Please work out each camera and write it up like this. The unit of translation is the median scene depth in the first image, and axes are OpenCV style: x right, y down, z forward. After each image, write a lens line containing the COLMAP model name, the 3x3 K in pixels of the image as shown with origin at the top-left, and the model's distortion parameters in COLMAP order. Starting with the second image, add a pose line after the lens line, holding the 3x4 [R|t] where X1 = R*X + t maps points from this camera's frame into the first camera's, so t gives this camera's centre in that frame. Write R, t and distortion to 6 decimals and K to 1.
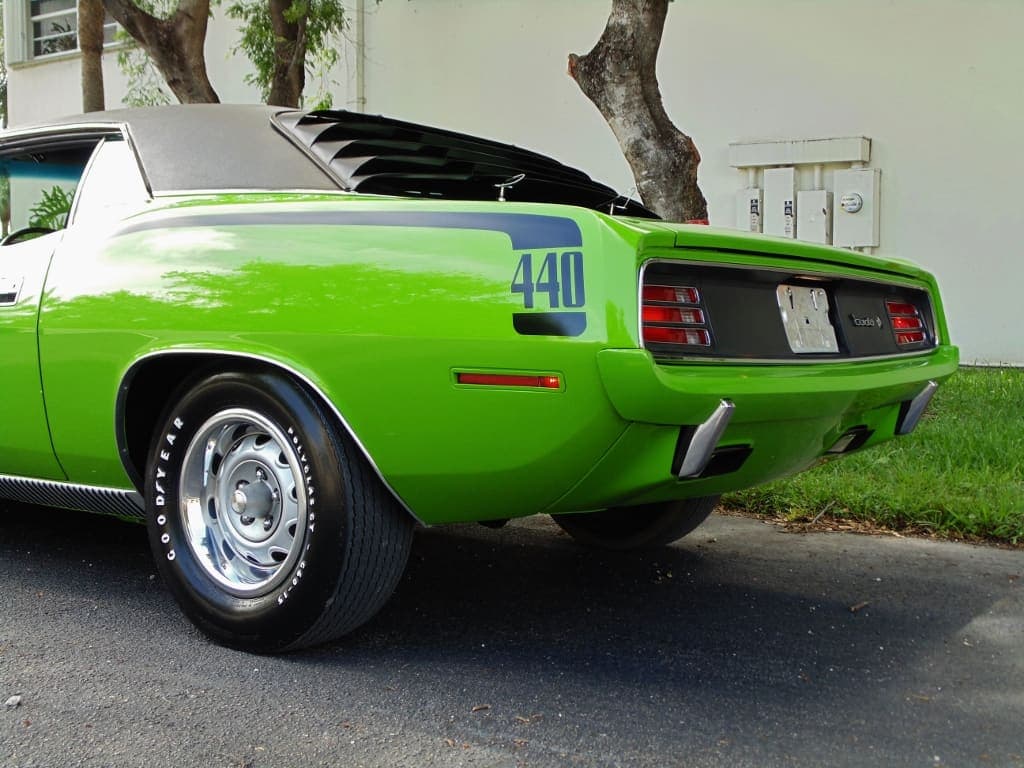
lens RADIAL K [[1210.5, 0, 520.4], [0, 1210.5, 381.5], [0, 0, 1]] dist [0.002620, -0.009885]
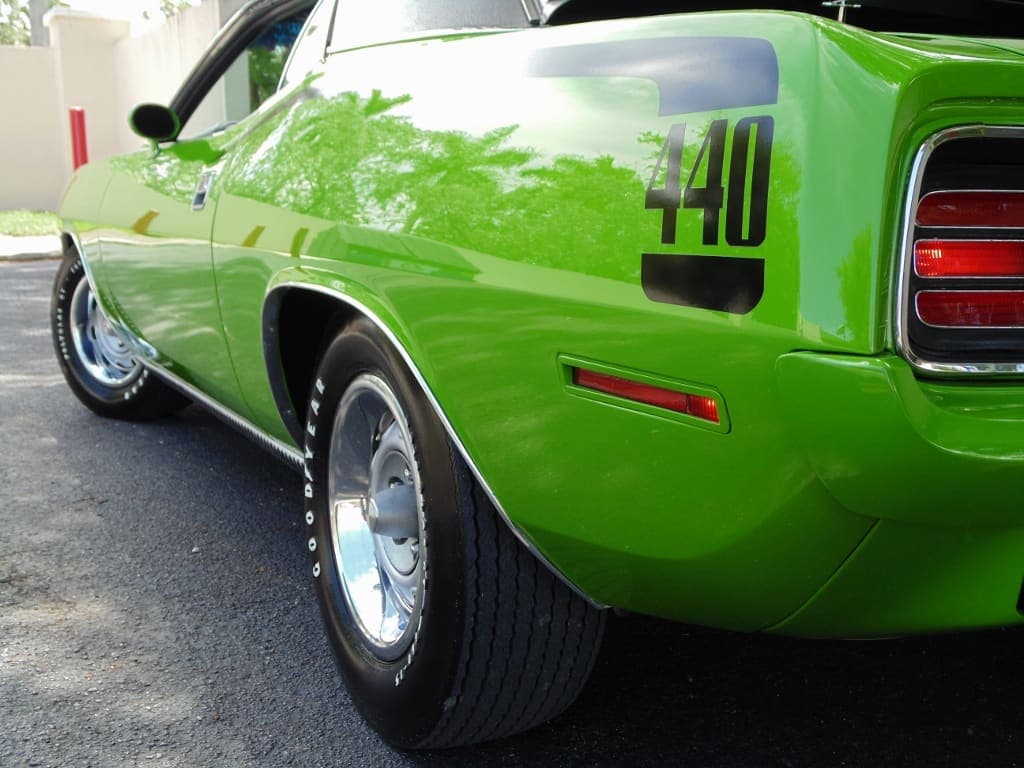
lens RADIAL K [[1210.5, 0, 520.4], [0, 1210.5, 381.5], [0, 0, 1]] dist [0.002620, -0.009885]
pose [[0.890325, 0.066002, -0.450517, 0.128660], [-0.019699, 0.994095, 0.106708, -0.043494], [0.454900, -0.086130, 0.886368, 0.432947]]
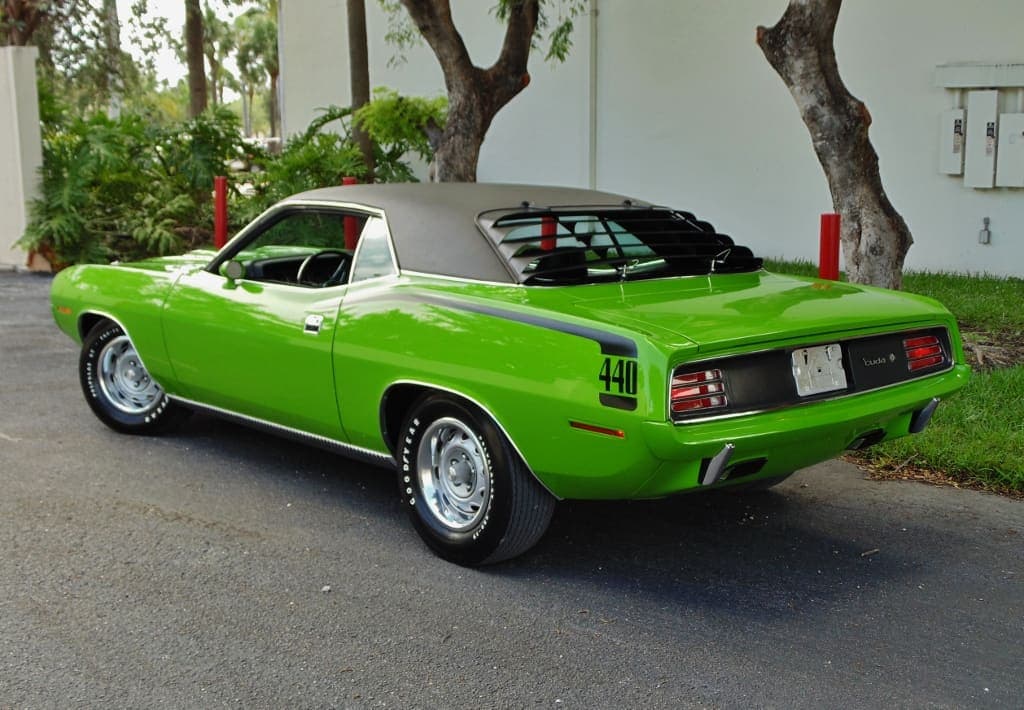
lens RADIAL K [[1248.3, 0, 512.0], [0, 1248.3, 355.0], [0, 0, 1]] dist [0.006060, -0.012525]
pose [[0.977002, 0.028991, -0.211250, 0.191066], [-0.006469, 0.994289, 0.106529, -0.231153], [0.213131, -0.102713, 0.971610, -0.581996]]
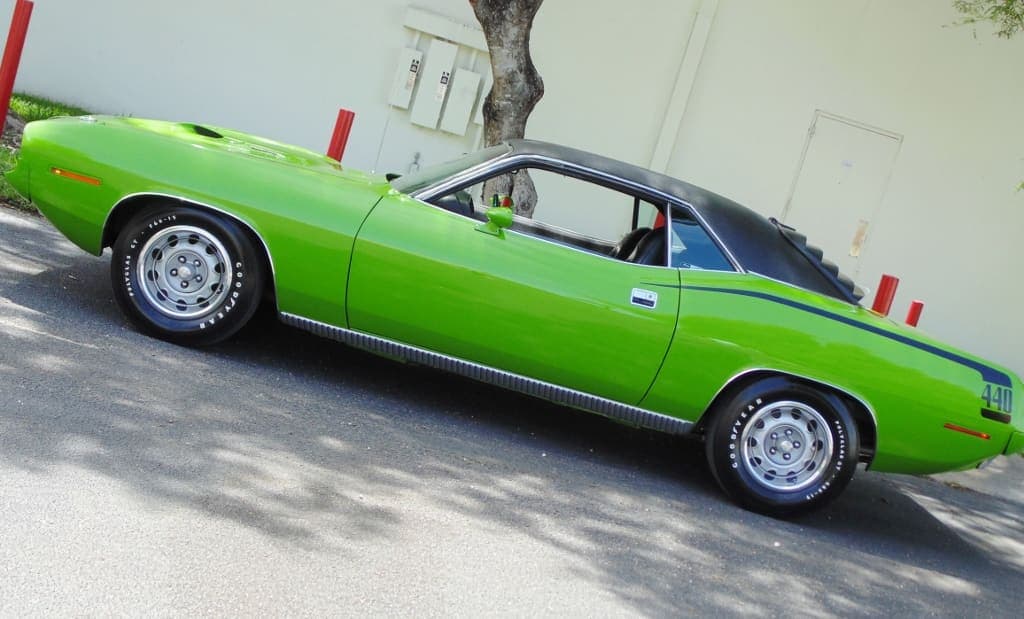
lens RADIAL K [[1379.6, 0, 512.0], [0, 1379.6, 309.5], [0, 0, 1]] dist [0.000885, 0.024097]
pose [[0.769598, 0.143759, 0.622135, -1.969959], [-0.245286, 0.966129, 0.080179, -0.187481], [-0.589537, -0.214307, 0.778793, -0.463365]]
